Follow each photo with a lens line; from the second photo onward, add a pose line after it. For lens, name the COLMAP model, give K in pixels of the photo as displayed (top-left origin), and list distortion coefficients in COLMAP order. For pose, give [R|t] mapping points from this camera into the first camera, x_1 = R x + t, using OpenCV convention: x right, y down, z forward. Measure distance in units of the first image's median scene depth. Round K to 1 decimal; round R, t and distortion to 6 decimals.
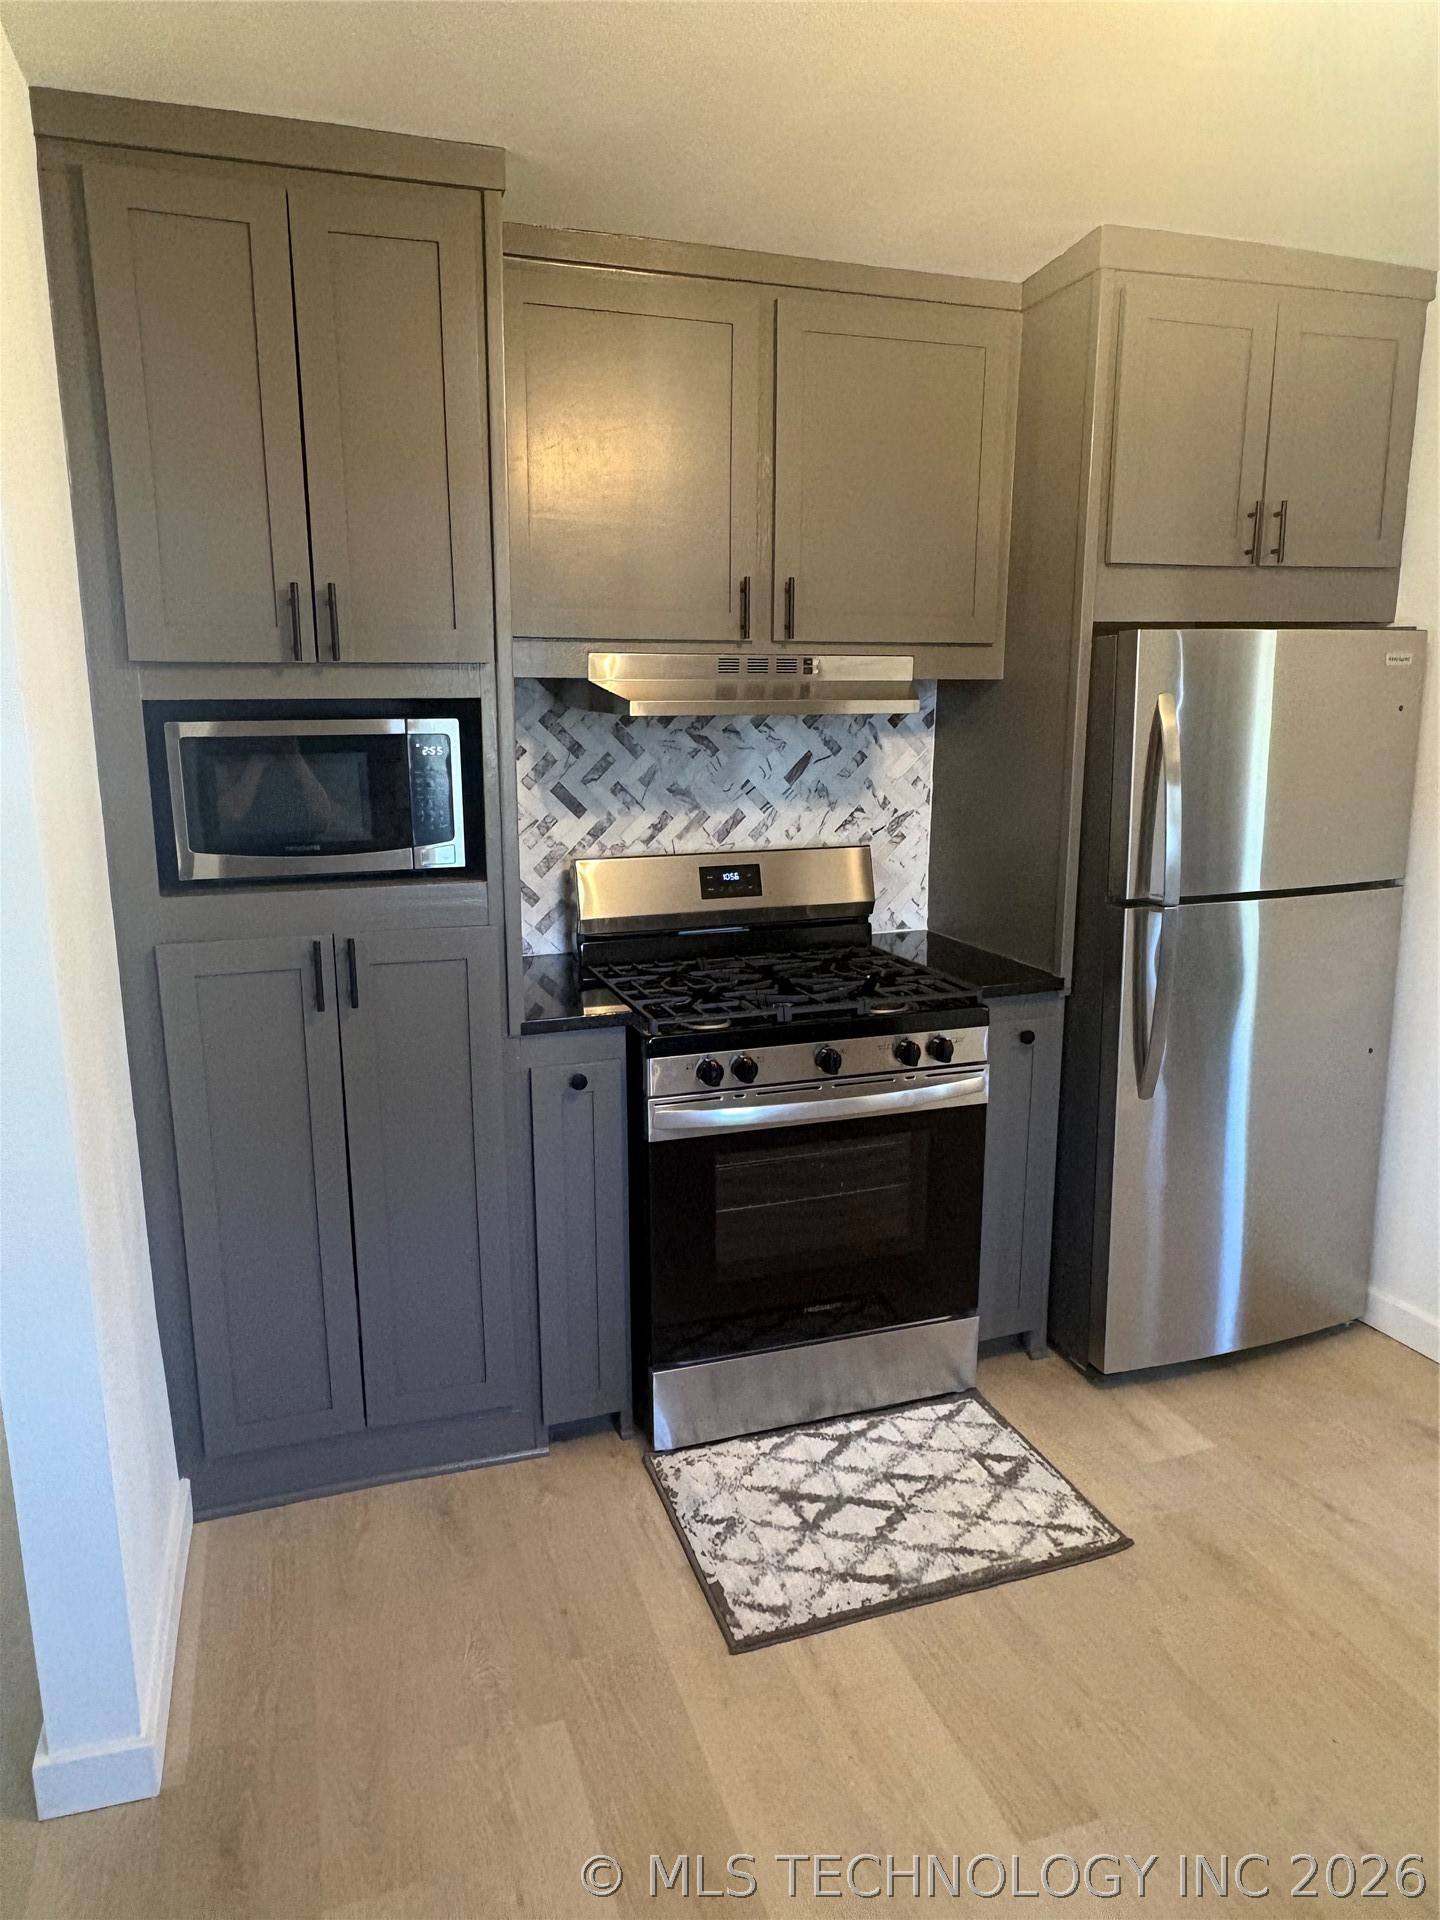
lens RADIAL K [[1239.3, 0, 720.5], [0, 1239.3, 958.3], [0, 0, 1]] dist [-0.006014, 0.004483]
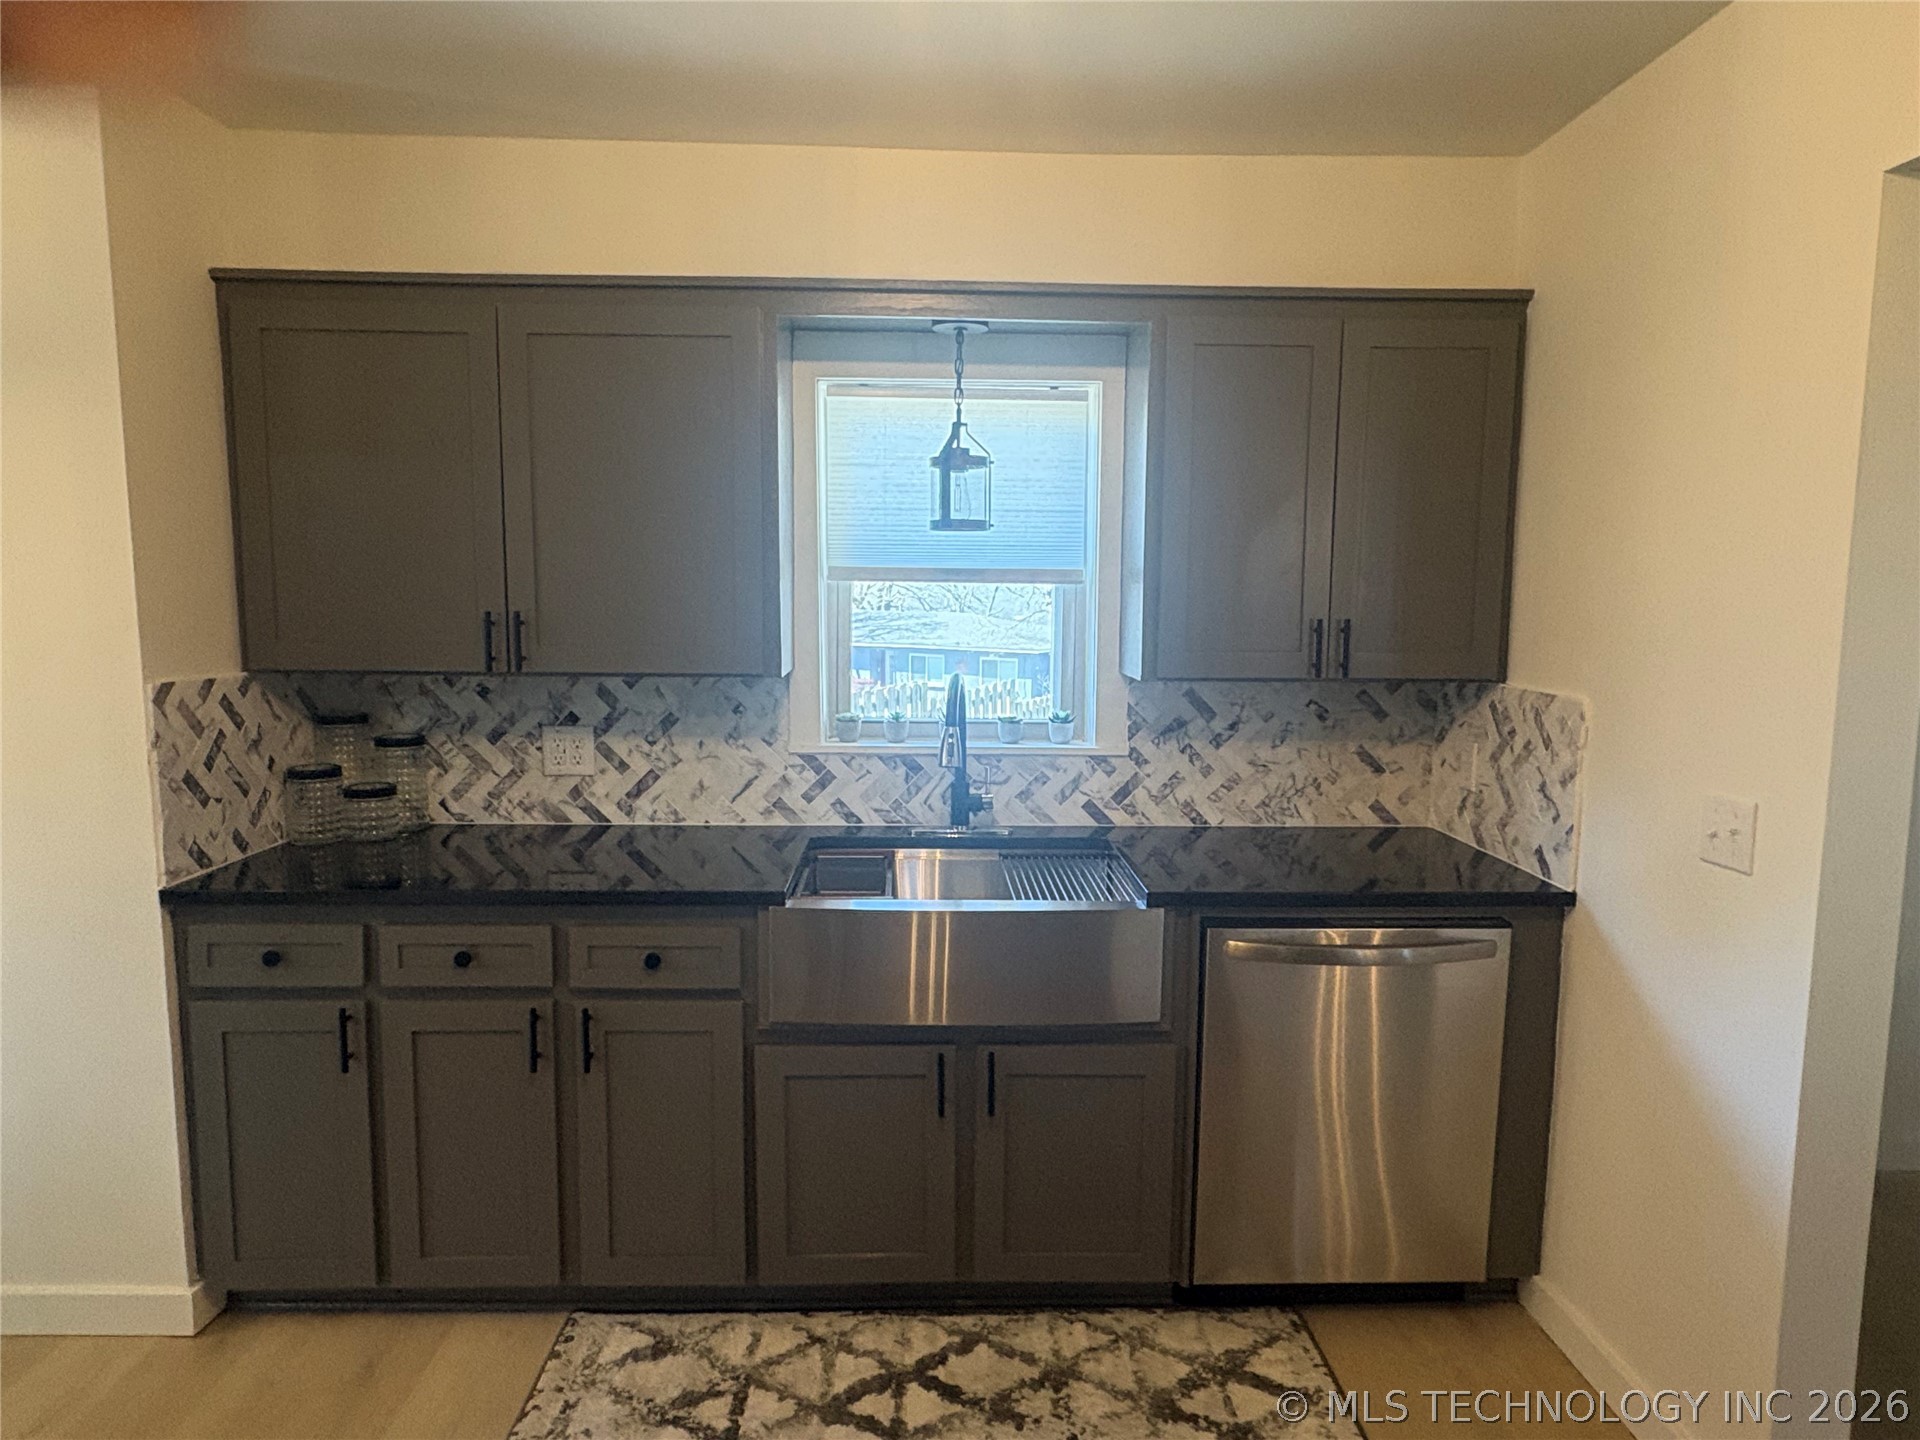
lens RADIAL K [[1148.7, 0, 951.1], [0, 1148.7, 724.7], [0, 0, 1]] dist [0.006243, 0.005606]
pose [[-0.954190, -0.027301, 0.297953, -0.053063], [0.064204, 0.953948, 0.293021, -0.086900], [-0.292231, 0.298728, -0.908495, 1.389936]]
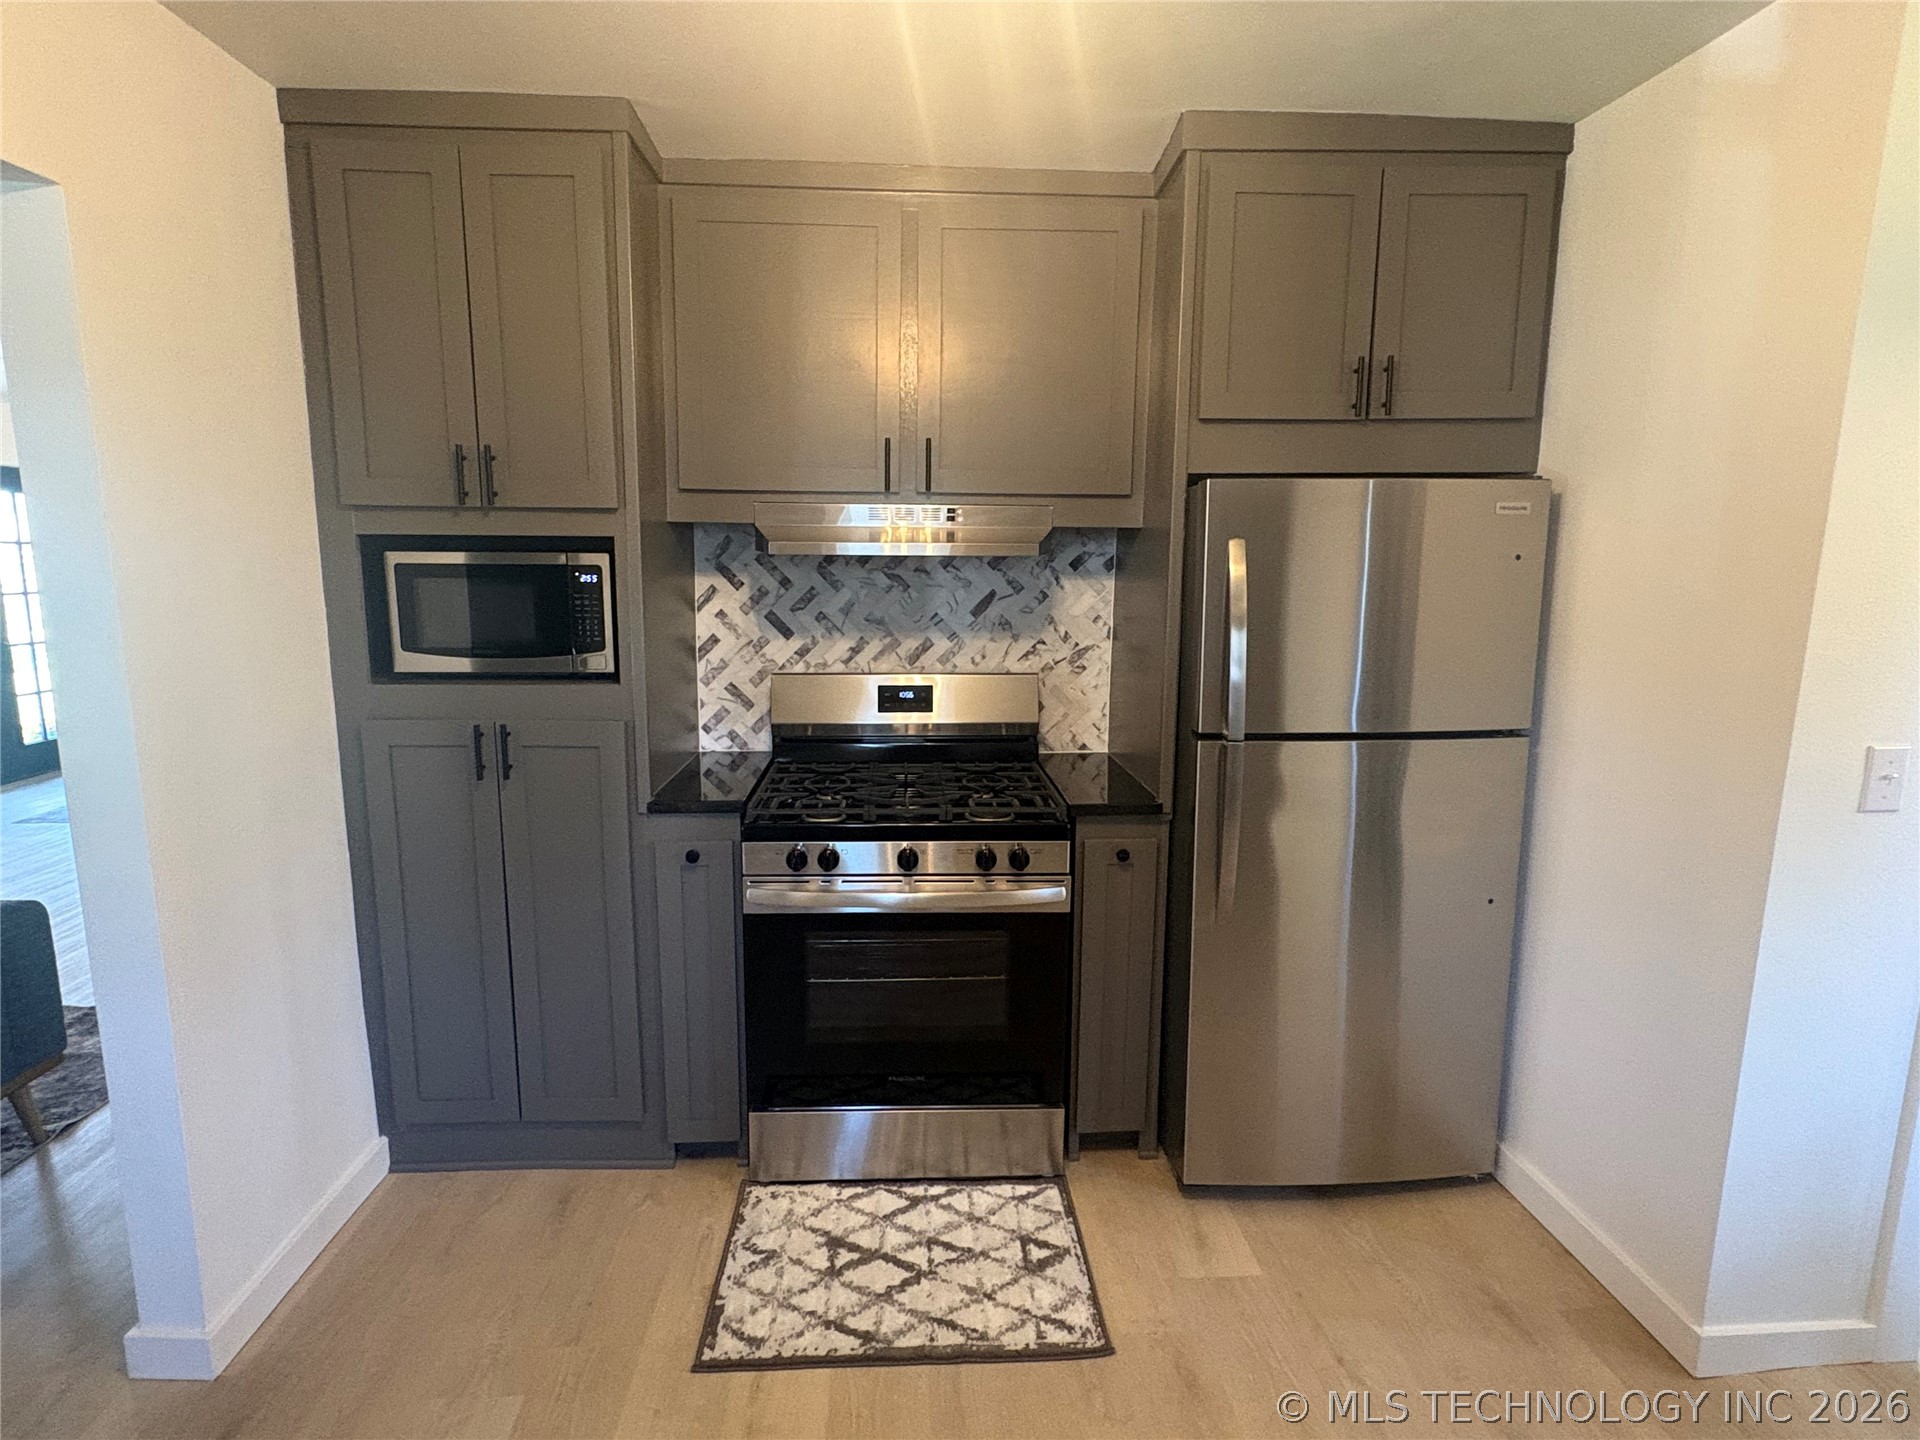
lens RADIAL K [[1015.2, 0, 957.5], [0, 1015.2, 722.4], [0, 0, 1]] dist [-0.003763, 0.001880]
pose [[0.961660, 0.057382, -0.268173, 0.367581], [-0.068737, 0.997084, -0.033142, -0.013654], [0.265489, 0.050305, 0.962801, 0.112065]]
